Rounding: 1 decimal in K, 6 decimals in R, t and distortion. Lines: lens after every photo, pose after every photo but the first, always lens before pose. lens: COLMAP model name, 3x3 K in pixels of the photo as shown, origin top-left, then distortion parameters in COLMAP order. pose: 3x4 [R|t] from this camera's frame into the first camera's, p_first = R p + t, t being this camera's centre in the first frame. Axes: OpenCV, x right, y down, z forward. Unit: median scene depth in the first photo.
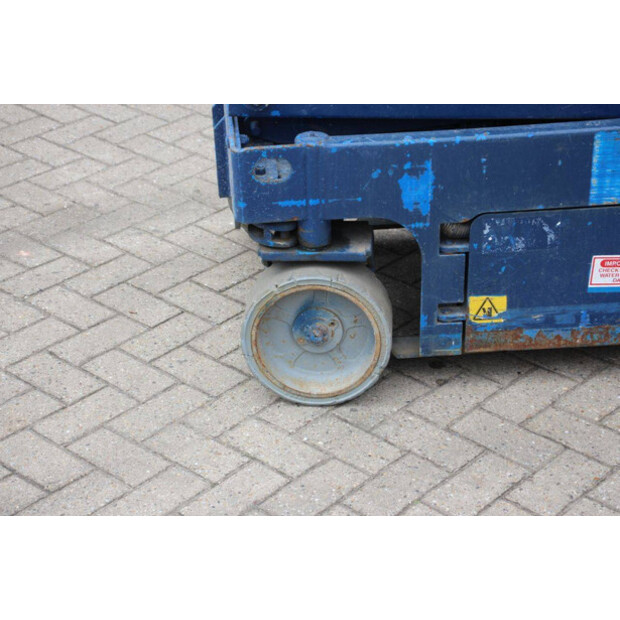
lens RADIAL K [[1463.3, 0, 310.0], [0, 1463.3, 310.0], [0, 0, 1]] dist [0.413891, -0.032477]
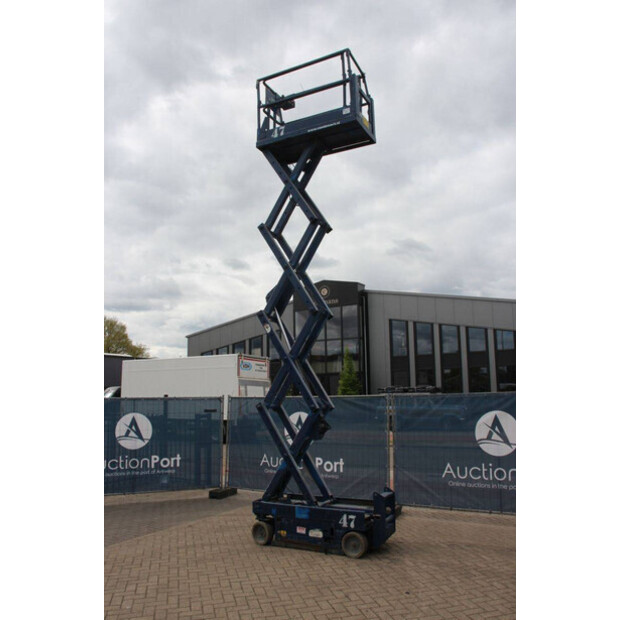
lens RADIAL K [[511.7, 0, 310.0], [0, 511.7, 310.0], [0, 0, 1]] dist [-0.164244, 0.145441]
pose [[0.838938, -0.087468, -0.537153, 1.488992], [-0.268423, 0.792095, -0.548210, 0.392841], [0.473427, 0.604098, 0.641040, -0.950519]]
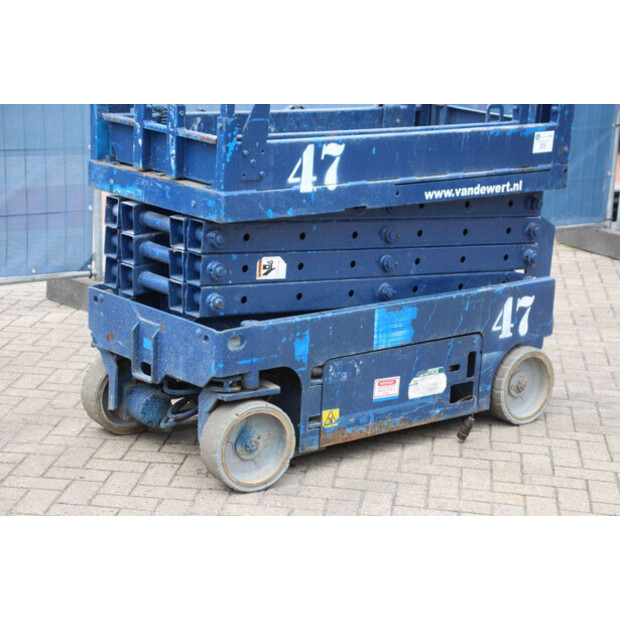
lens RADIAL K [[1433.1, 0, 313.3], [0, 1433.1, 311.3], [0, 0, 1]] dist [0.426046, 0.073480]
pose [[0.810638, -0.080818, 0.579944, -0.862810], [0.231453, 0.953997, -0.190578, 0.196495], [-0.537862, 0.288720, 0.792051, -0.356369]]
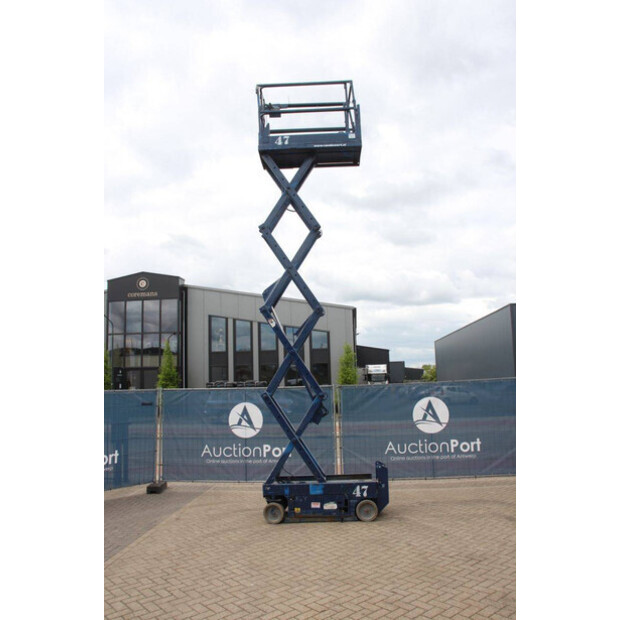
lens RADIAL K [[511.7, 0, 310.0], [0, 511.7, 310.0], [0, 0, 1]] dist [-0.164244, 0.145441]
pose [[0.992416, -0.031953, -0.118698, 0.501041], [-0.048225, 0.787004, -0.615060, 0.726862], [0.113069, 0.616120, 0.779494, -1.488514]]
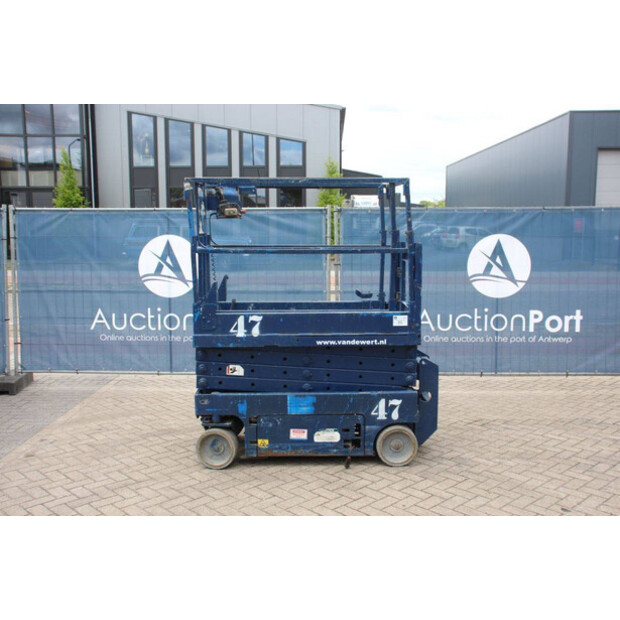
lens RADIAL K [[660.2, 0, 310.0], [0, 660.2, 310.0], [0, 0, 1]] dist [-0.093307, 0.226739]
pose [[0.997773, 0.020660, -0.063426, 0.335574], [-0.043206, 0.924587, -0.378513, 0.309077], [0.050823, 0.380411, 0.923420, -0.637940]]
